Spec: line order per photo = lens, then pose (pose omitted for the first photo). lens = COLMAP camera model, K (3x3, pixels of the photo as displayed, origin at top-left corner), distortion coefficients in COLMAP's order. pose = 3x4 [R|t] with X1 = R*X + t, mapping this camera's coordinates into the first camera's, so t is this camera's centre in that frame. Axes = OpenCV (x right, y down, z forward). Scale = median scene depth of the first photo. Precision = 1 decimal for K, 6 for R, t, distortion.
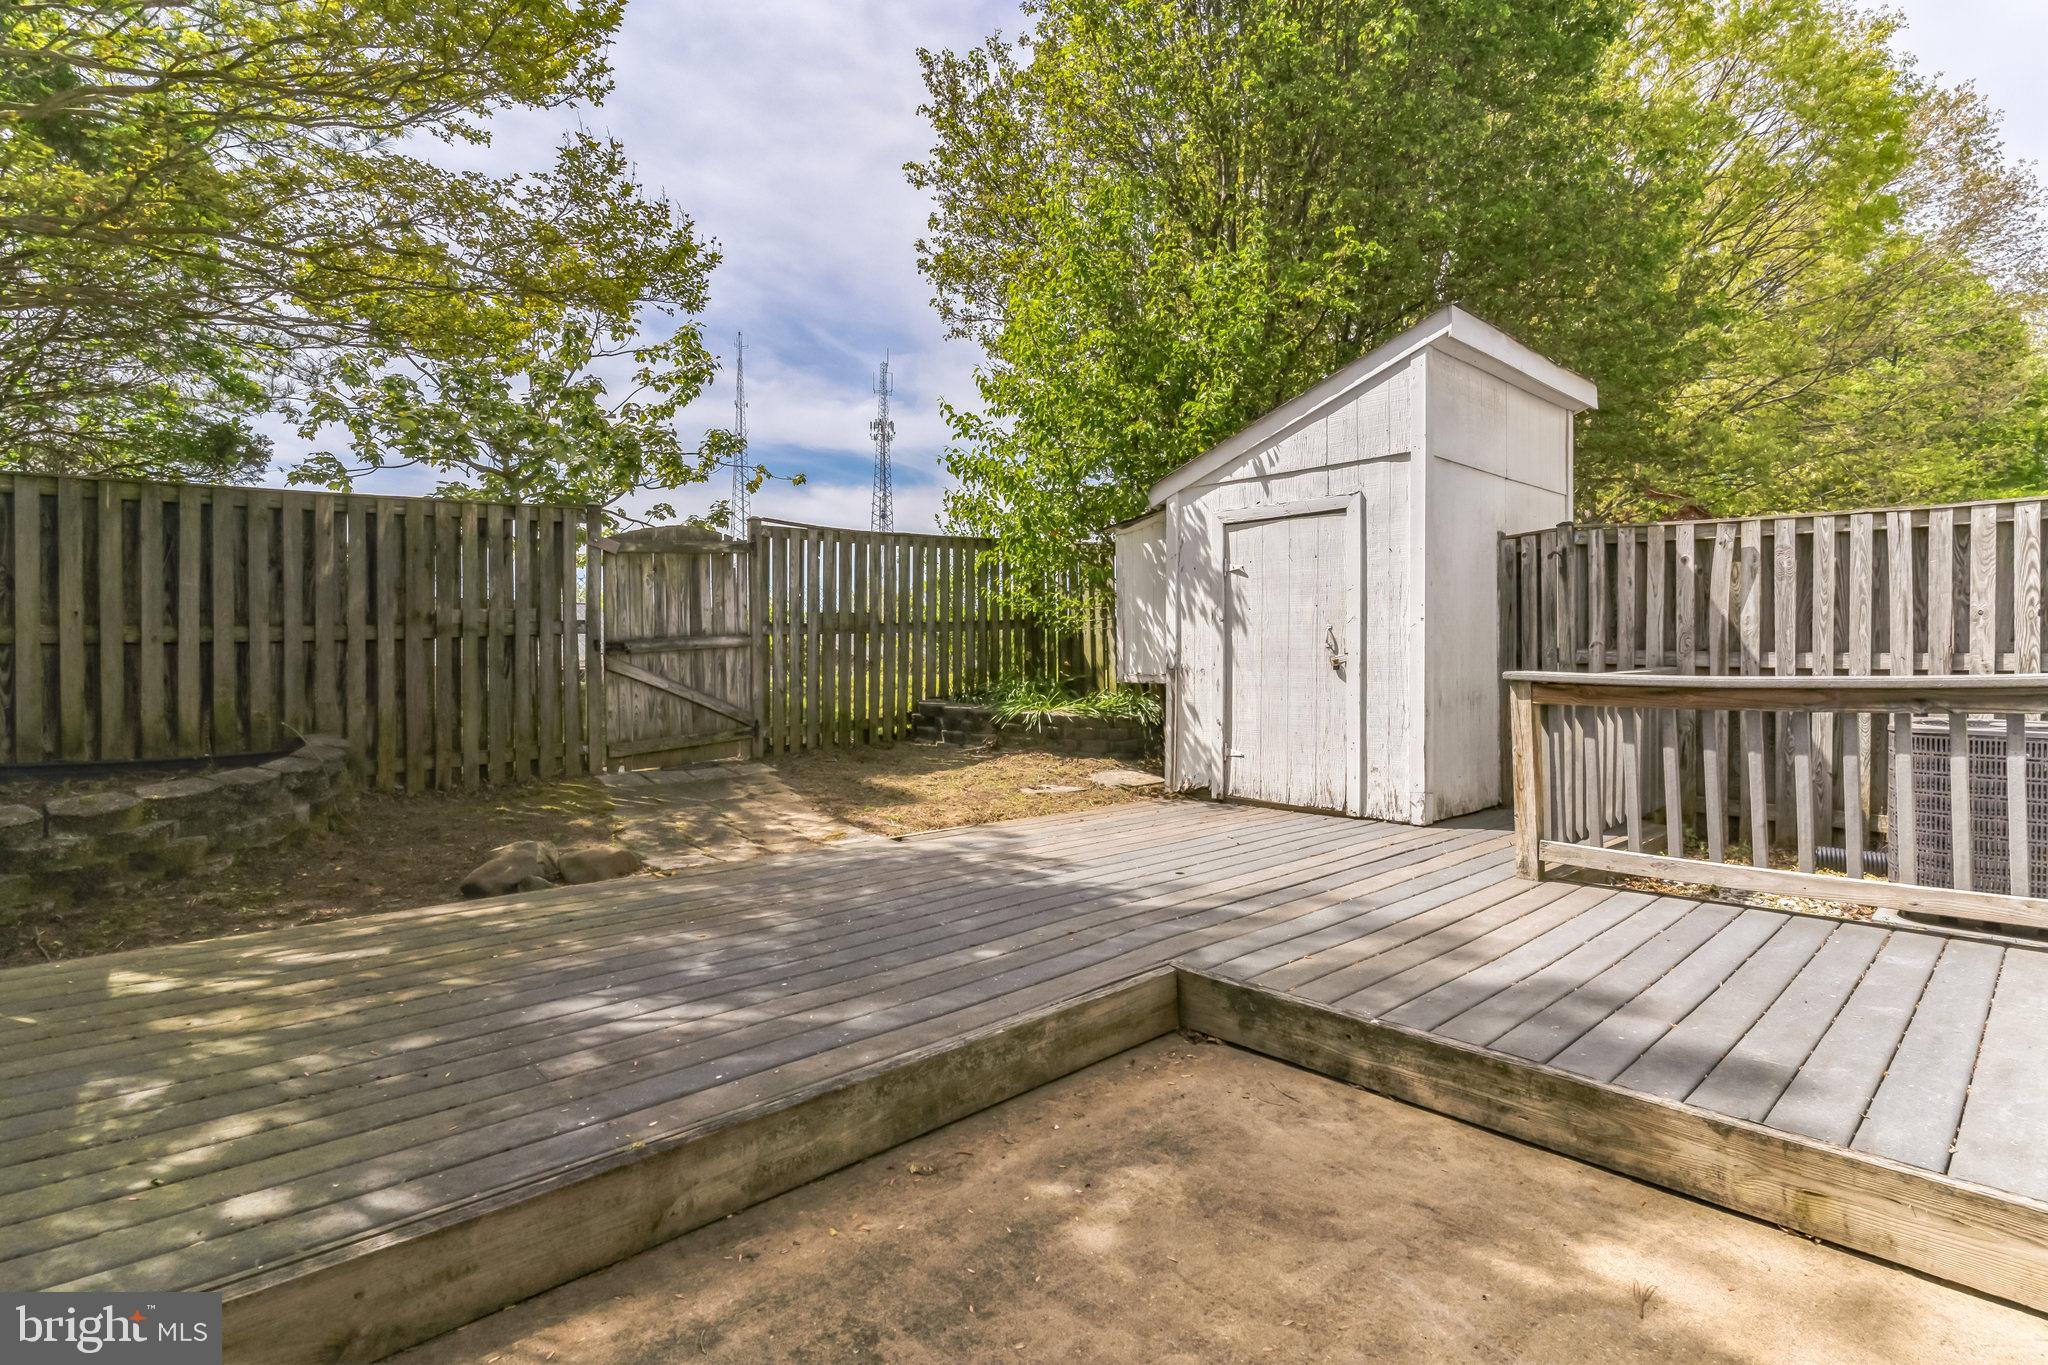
lens RADIAL K [[984.5, 0, 1016.3], [0, 984.5, 665.7], [0, 0, 1]] dist [-0.003400, 0.000771]
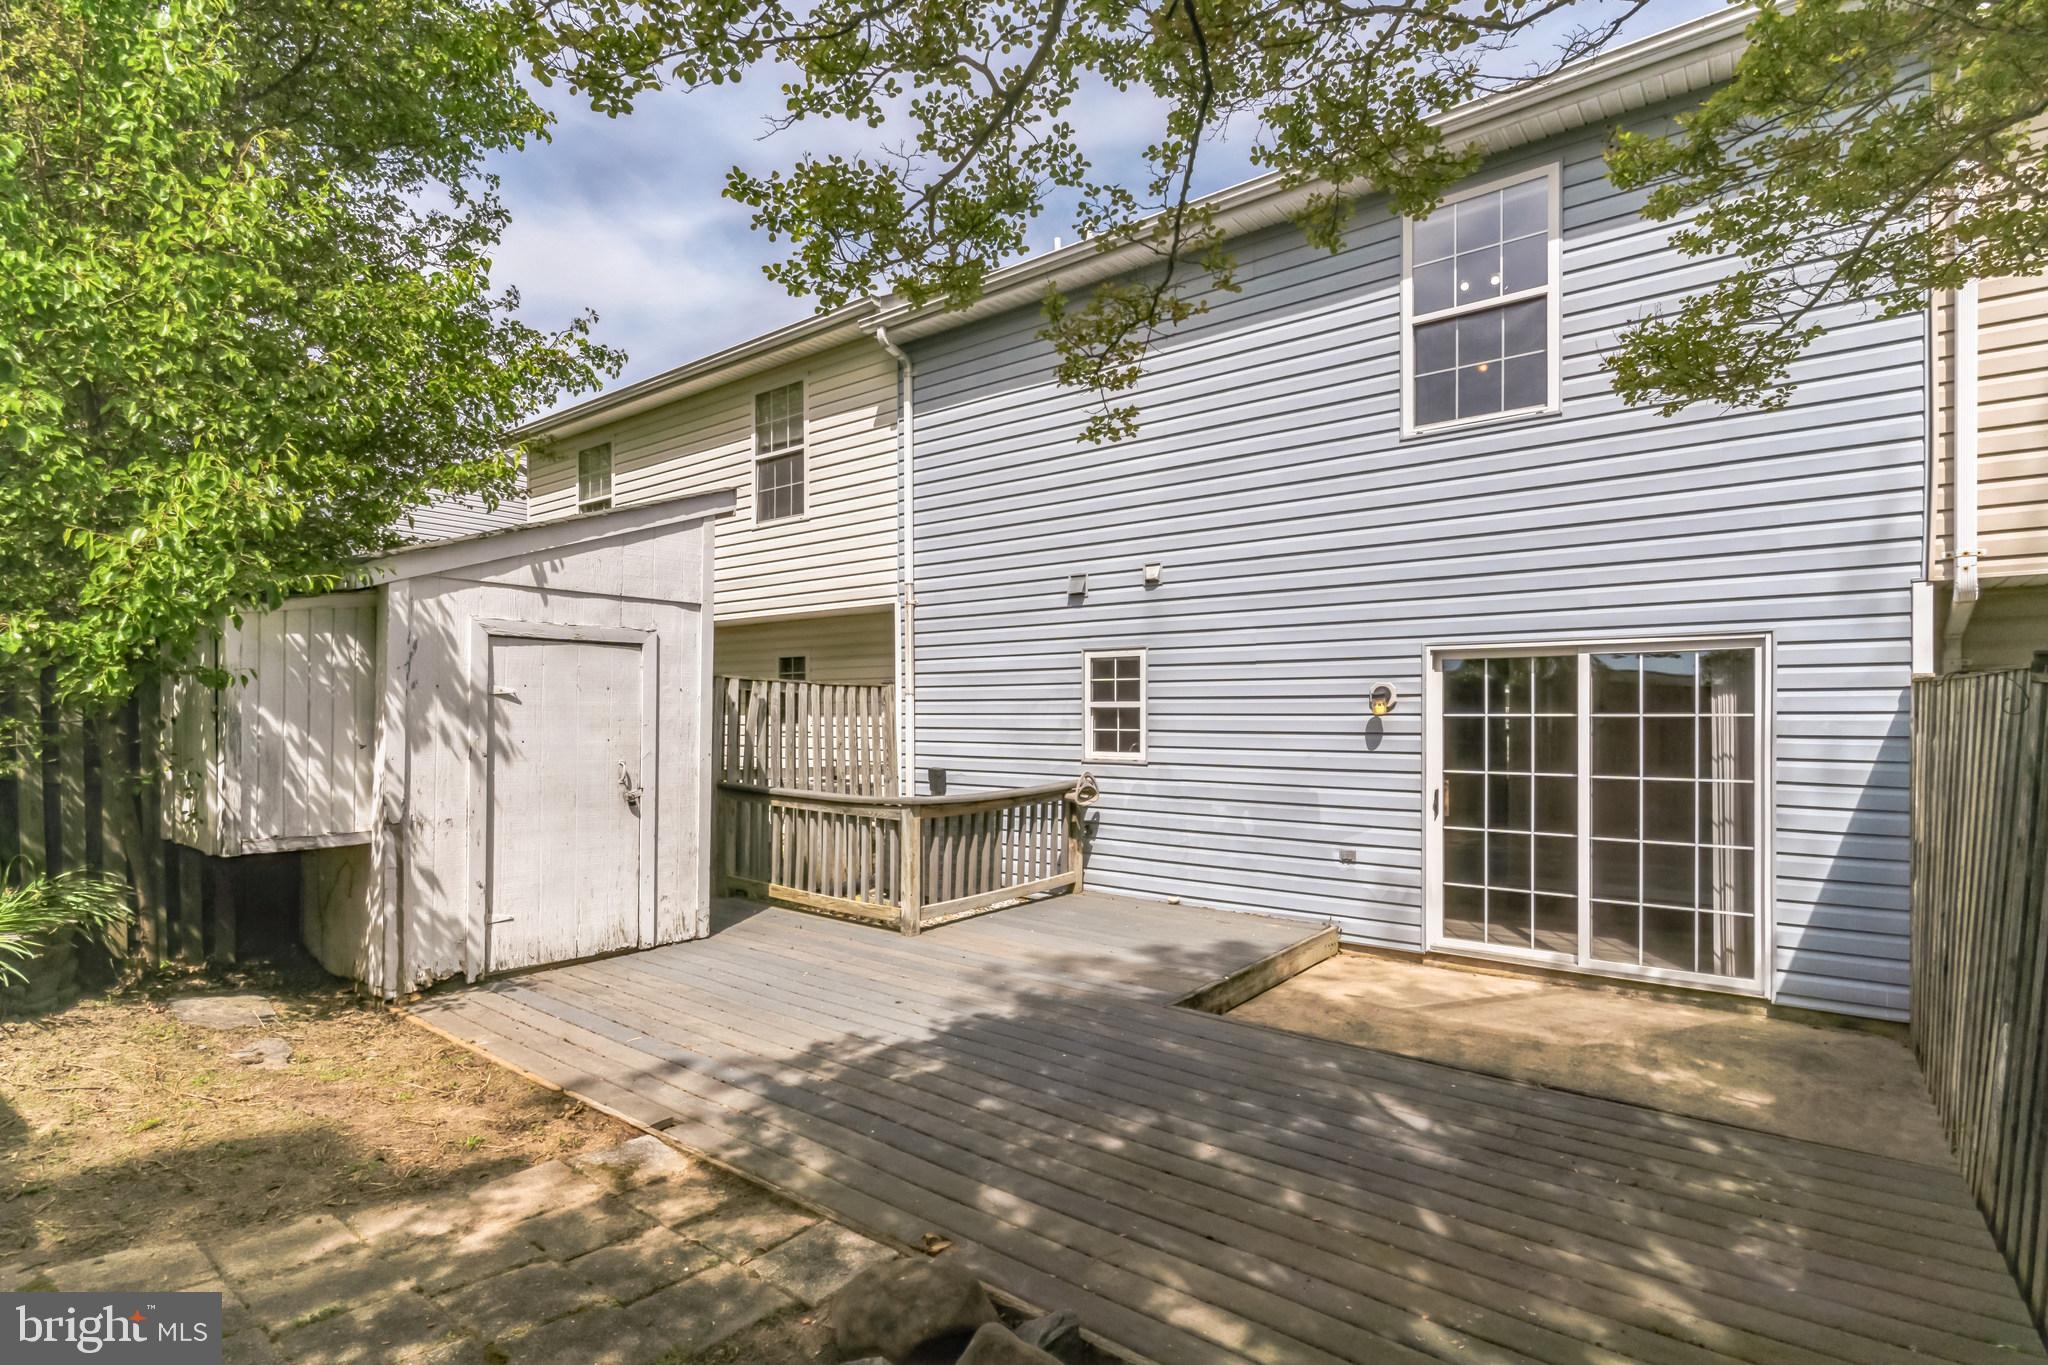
lens RADIAL K [[990.6, 0, 1030.3], [0, 990.6, 716.4], [0, 0, 1]] dist [0.000046, -0.000092]
pose [[-0.170149, 0.000790, 0.985418, -0.721631], [-0.000967, 0.999999, -0.000968, -0.084614], [-0.985418, -0.001117, -0.170148, 0.774035]]
